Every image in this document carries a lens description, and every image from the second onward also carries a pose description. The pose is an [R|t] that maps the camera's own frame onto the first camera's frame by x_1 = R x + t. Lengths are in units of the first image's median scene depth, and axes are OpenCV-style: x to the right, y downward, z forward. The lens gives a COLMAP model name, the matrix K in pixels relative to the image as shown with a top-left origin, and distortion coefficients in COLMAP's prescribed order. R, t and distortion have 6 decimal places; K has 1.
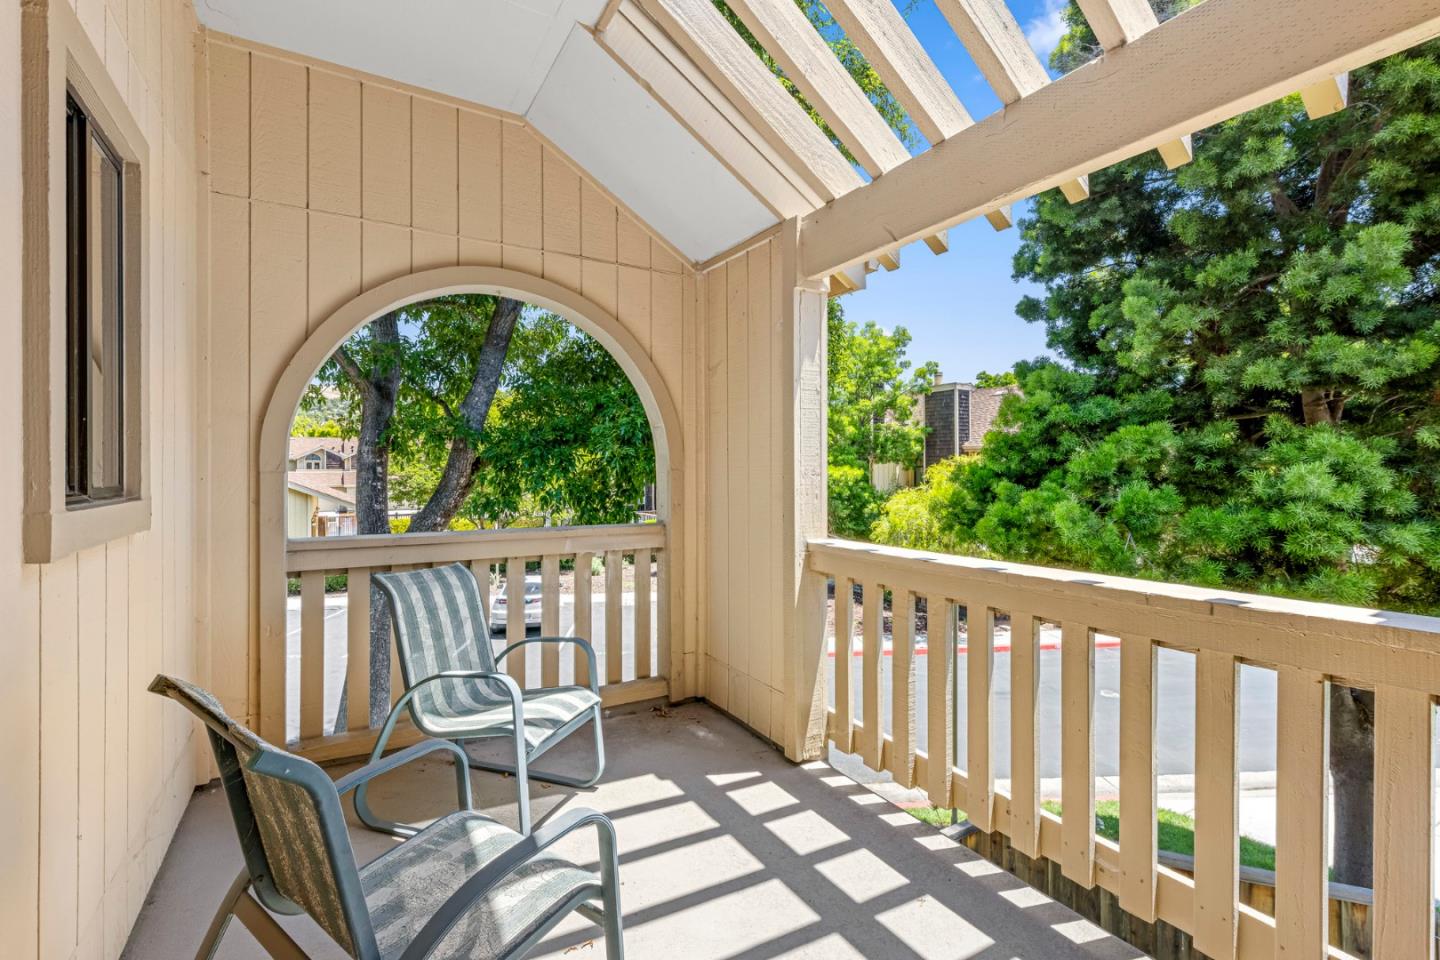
lens RADIAL K [[555.8, 0, 717.5], [0, 555.8, 473.2], [0, 0, 1]] dist [0.007728, 0.000027]
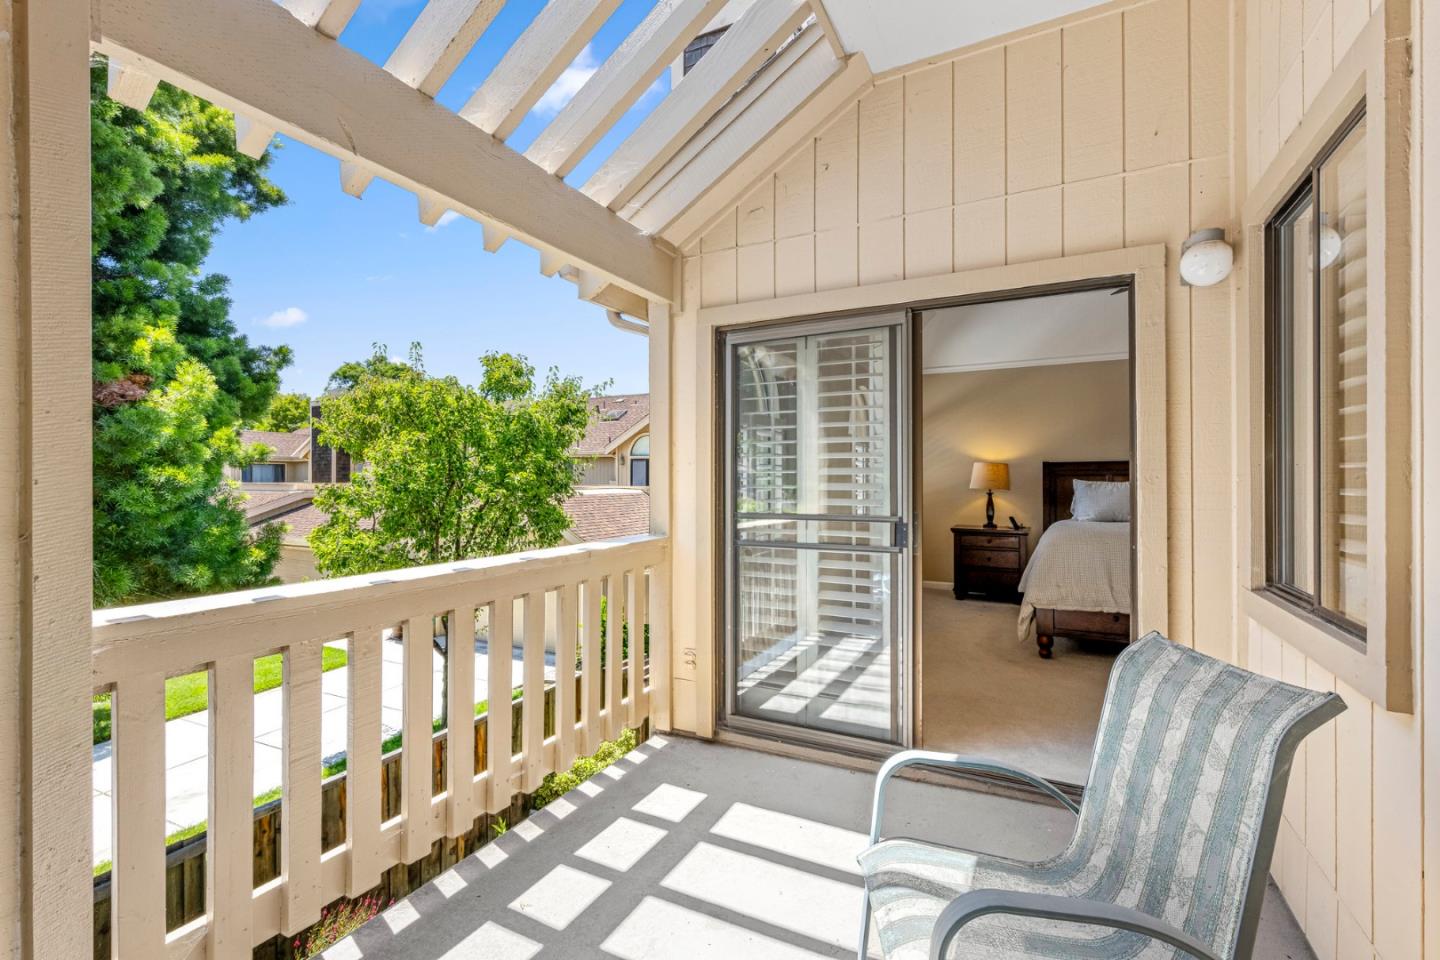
lens RADIAL K [[648.7, 0, 716.5], [0, 648.7, 475.1], [0, 0, 1]] dist [0.002726, -0.000087]
pose [[-0.471287, 0.001946, 0.881978, -0.830867], [0.008296, 0.999963, 0.002226, 0.012077], [-0.881941, 0.008366, -0.471286, 1.274092]]
